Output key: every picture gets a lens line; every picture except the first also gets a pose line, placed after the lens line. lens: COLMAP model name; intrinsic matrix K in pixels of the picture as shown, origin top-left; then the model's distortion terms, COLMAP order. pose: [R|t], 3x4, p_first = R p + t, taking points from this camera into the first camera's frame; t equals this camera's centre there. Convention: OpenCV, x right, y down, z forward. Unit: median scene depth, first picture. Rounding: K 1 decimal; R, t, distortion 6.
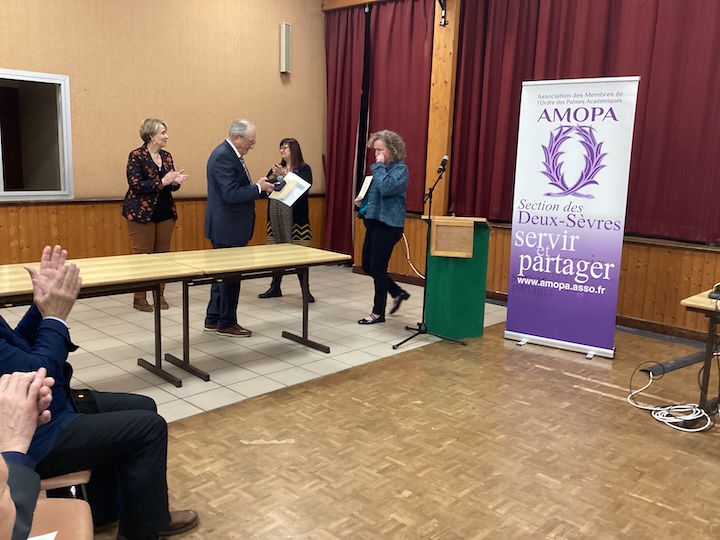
lens RADIAL K [[642.3, 0, 360.0], [0, 642.3, 270.0], [0, 0, 1]] dist [0.112341, -0.214628]
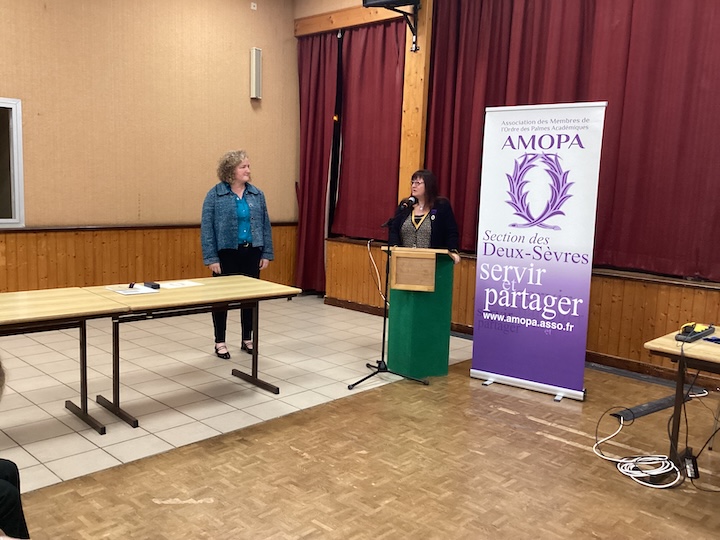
lens RADIAL K [[642.3, 0, 360.0], [0, 642.3, 270.0], [0, 0, 1]] dist [0.112341, -0.214628]
pose [[0.999987, 0.004624, 0.002241, 0.067754], [-0.004527, 0.999128, -0.041504, -0.011658], [-0.002431, 0.041494, 0.999136, 0.062744]]
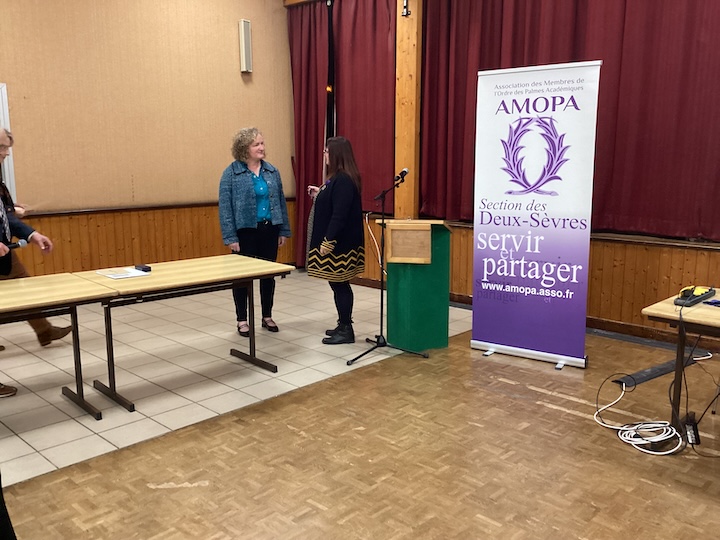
lens RADIAL K [[642.3, 0, 360.0], [0, 642.3, 270.0], [0, 0, 1]] dist [0.112341, -0.214628]
pose [[0.999388, -0.033327, -0.010589, 0.087309], [0.033343, 0.999443, 0.001383, -0.015168], [0.010537, -0.001735, 0.999943, 0.078016]]
